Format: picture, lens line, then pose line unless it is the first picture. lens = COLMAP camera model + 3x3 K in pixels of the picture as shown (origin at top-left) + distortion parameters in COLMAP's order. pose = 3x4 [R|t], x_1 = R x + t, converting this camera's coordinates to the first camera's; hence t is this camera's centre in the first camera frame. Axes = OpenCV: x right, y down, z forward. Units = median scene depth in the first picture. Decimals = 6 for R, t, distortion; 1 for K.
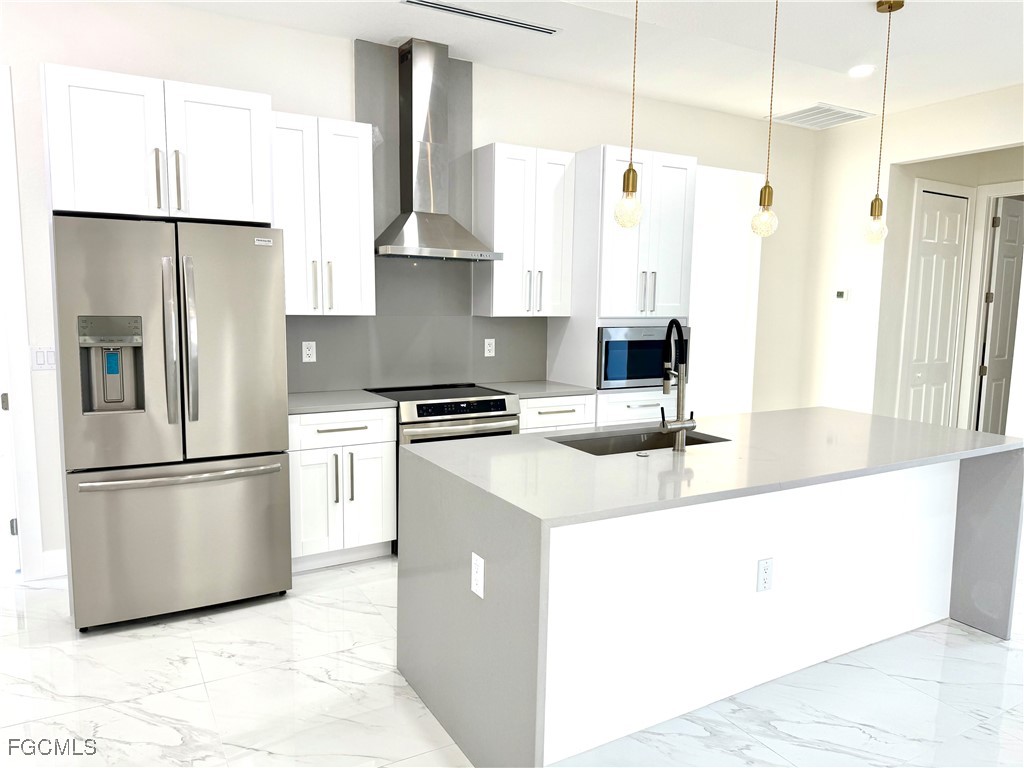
lens RADIAL K [[719.0, 0, 509.4], [0, 719.0, 391.3], [0, 0, 1]] dist [0.029886, -0.001858]
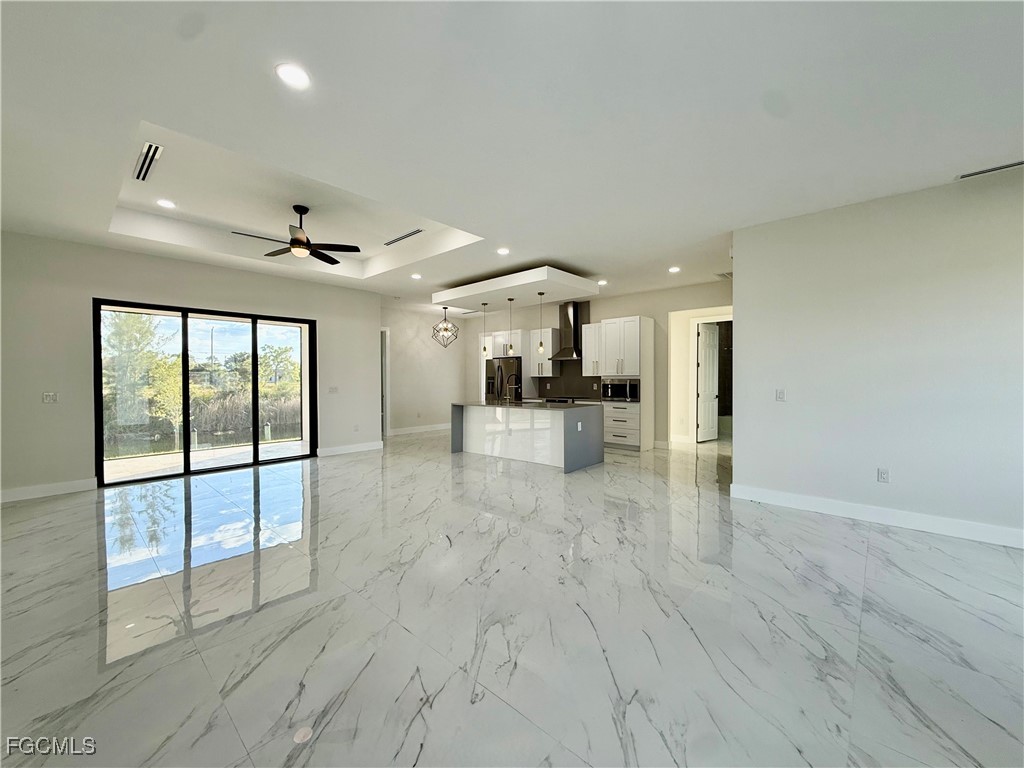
lens RADIAL K [[410.3, 0, 512.0], [0, 410.3, 384.0], [0, 0, 1]] dist [-0.001853, 0.000264]
pose [[0.313650, -0.002372, -0.949536, 1.706945], [-0.109995, 0.993174, -0.038814, 0.038839], [0.943146, 0.116618, 0.311248, 0.136540]]
